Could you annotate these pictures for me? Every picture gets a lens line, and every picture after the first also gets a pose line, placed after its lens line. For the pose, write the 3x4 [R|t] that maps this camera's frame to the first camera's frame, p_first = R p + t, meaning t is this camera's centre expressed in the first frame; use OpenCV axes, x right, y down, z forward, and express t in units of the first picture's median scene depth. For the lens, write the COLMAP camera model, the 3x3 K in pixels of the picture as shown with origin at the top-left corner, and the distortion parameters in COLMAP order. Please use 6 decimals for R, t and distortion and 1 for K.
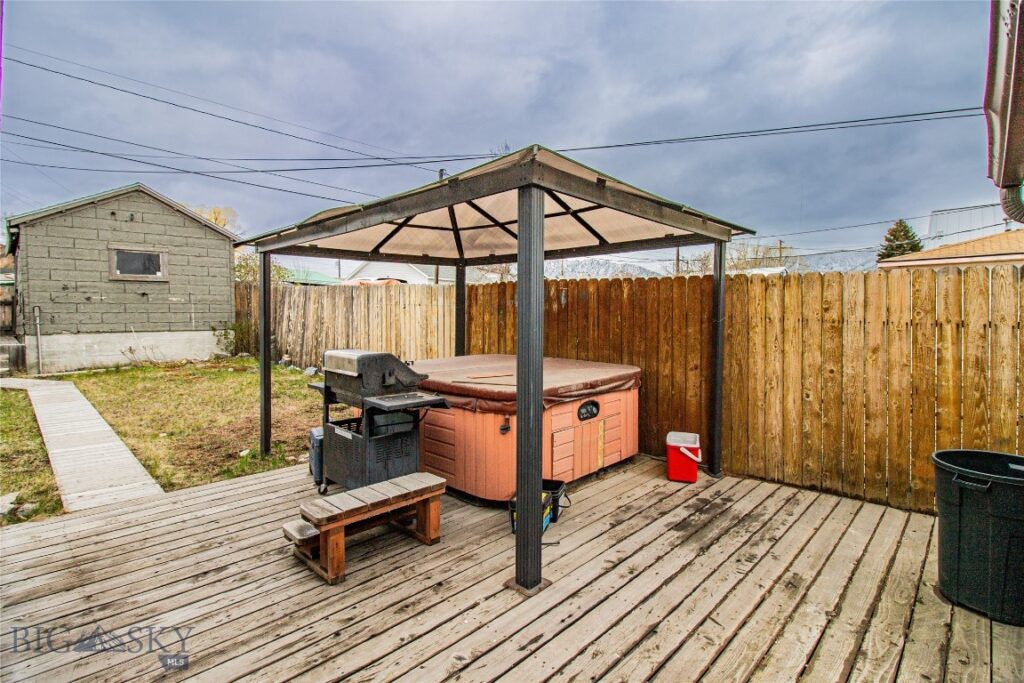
lens RADIAL K [[487.4, 0, 516.0], [0, 487.4, 334.8], [0, 0, 1]] dist [0.000308, -0.001381]
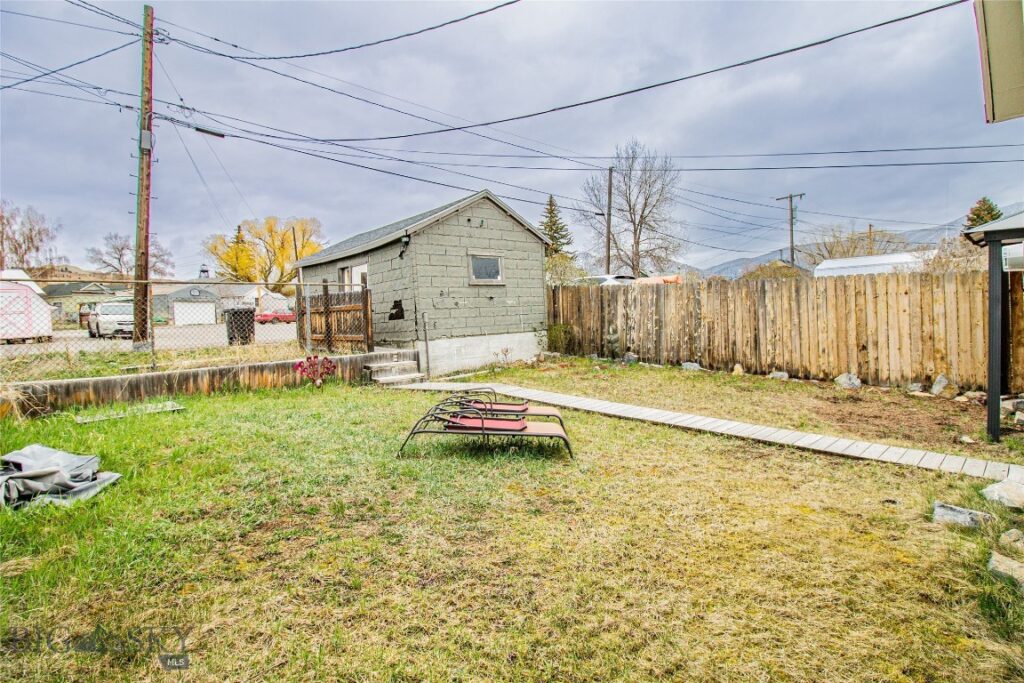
lens RADIAL K [[487.4, 0, 510.1], [0, 487.4, 339.5], [0, 0, 1]] dist [0.000308, -0.001381]
pose [[0.997780, -0.037941, -0.054741, -0.682540], [0.038273, 0.999255, 0.005035, 0.000411], [0.054509, -0.007119, 0.998488, -0.023323]]
